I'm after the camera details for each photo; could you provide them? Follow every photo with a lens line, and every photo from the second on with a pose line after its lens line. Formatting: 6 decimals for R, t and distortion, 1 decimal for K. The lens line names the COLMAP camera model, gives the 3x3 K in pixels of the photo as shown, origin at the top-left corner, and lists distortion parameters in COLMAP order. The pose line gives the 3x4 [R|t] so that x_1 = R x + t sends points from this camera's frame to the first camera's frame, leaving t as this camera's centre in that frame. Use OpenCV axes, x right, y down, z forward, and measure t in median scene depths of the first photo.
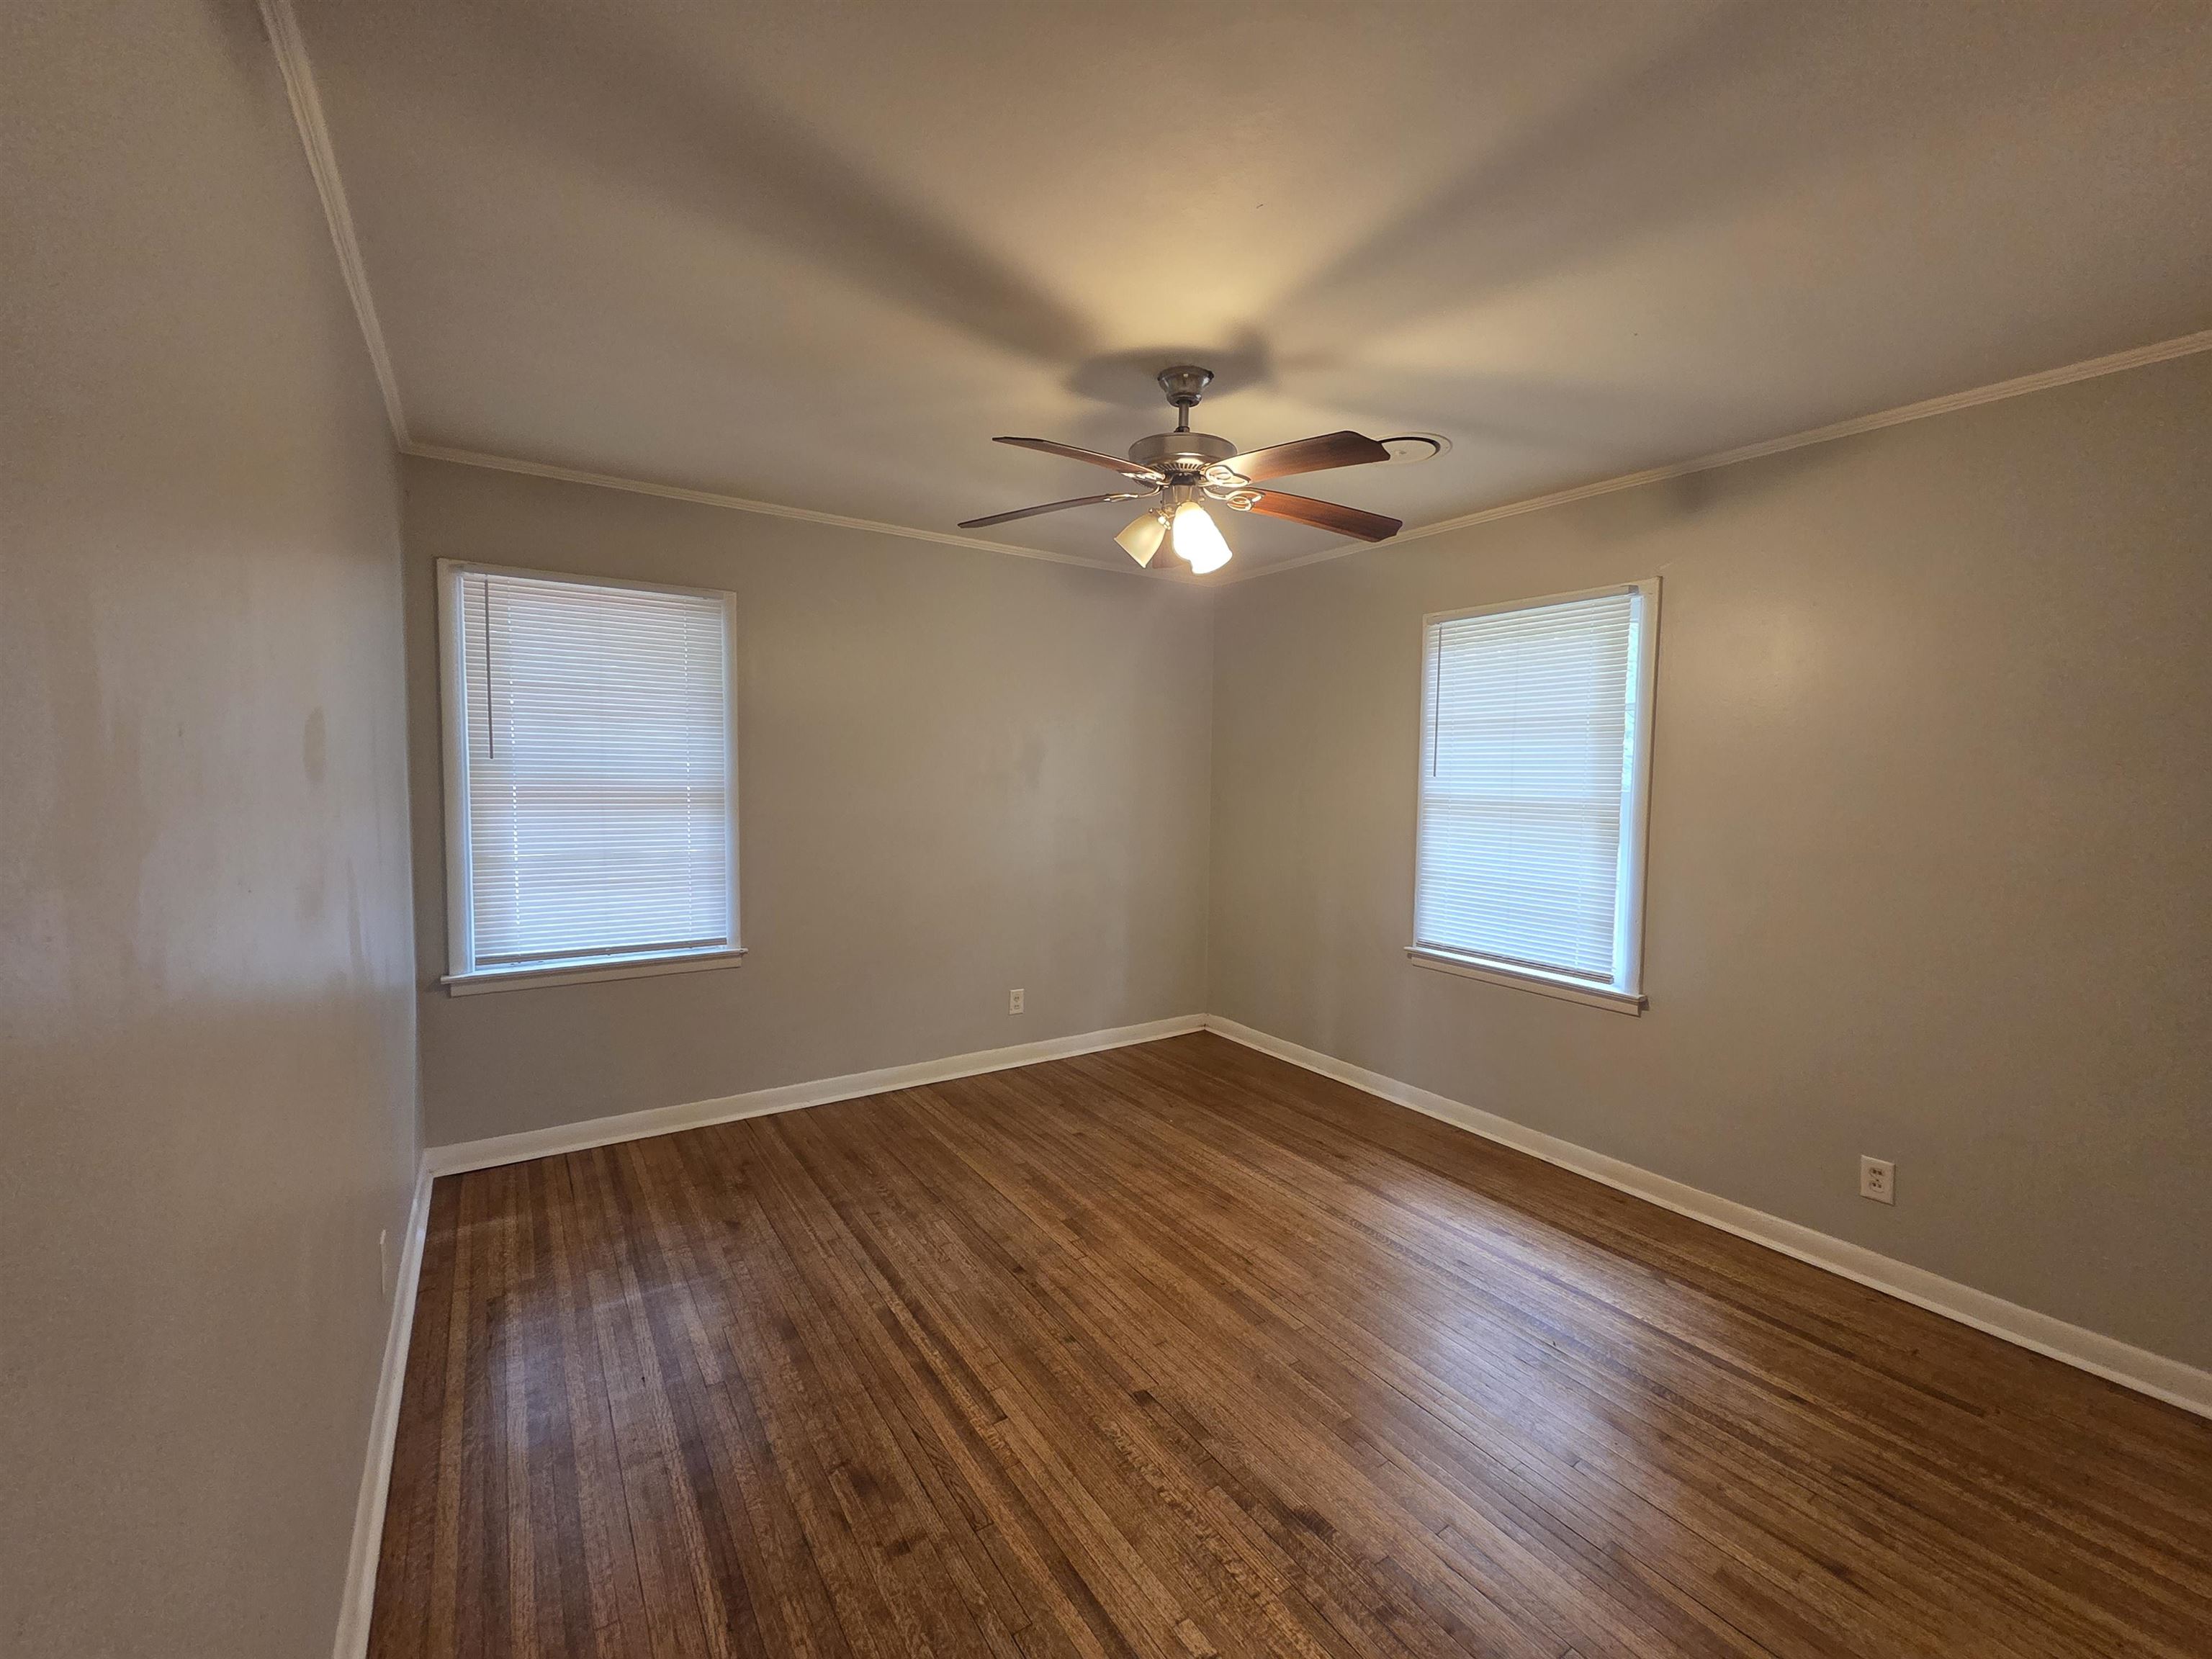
lens RADIAL K [[903.8, 0, 1121.5], [0, 903.8, 818.8], [0, 0, 1]] dist [0.000238, -0.001051]
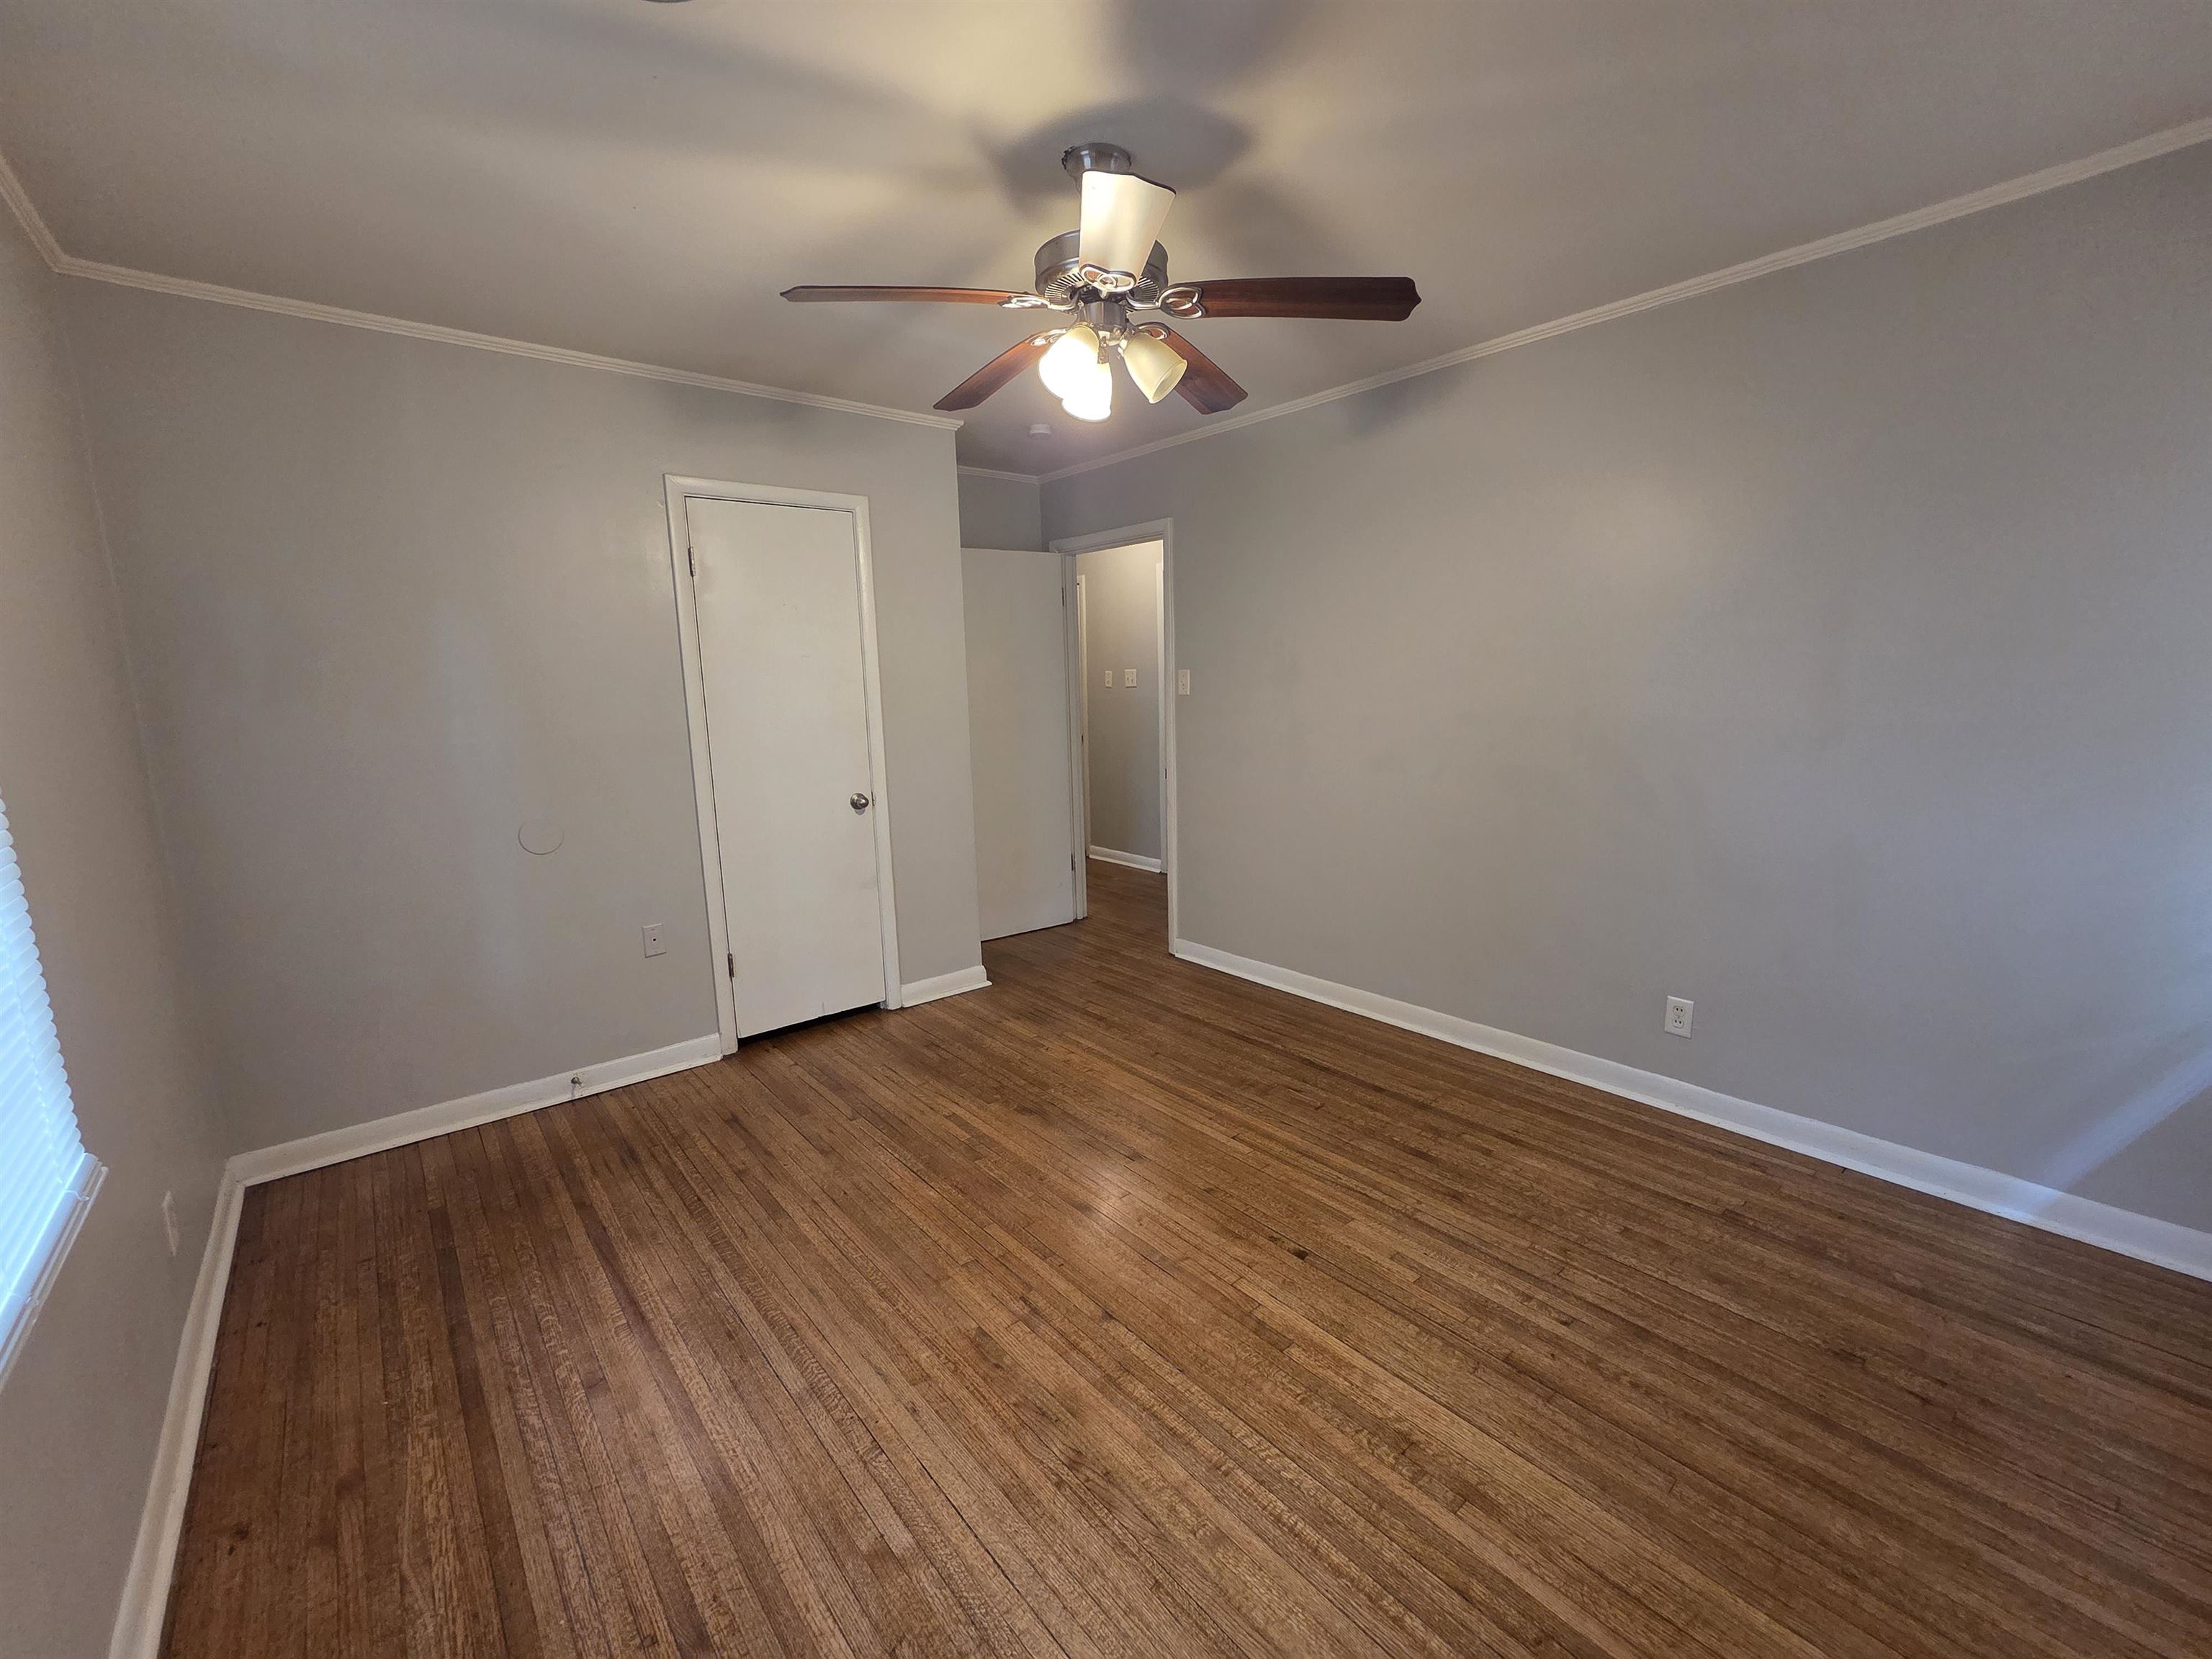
lens RADIAL K [[903.8, 0, 1117.7], [0, 903.8, 827.9], [0, 0, 1]] dist [0.000238, -0.001051]
pose [[-0.994833, 0.023946, -0.098660, 0.158257], [0.001423, 0.974979, 0.222293, -0.094462], [0.101514, 0.221004, -0.969975, 2.078378]]
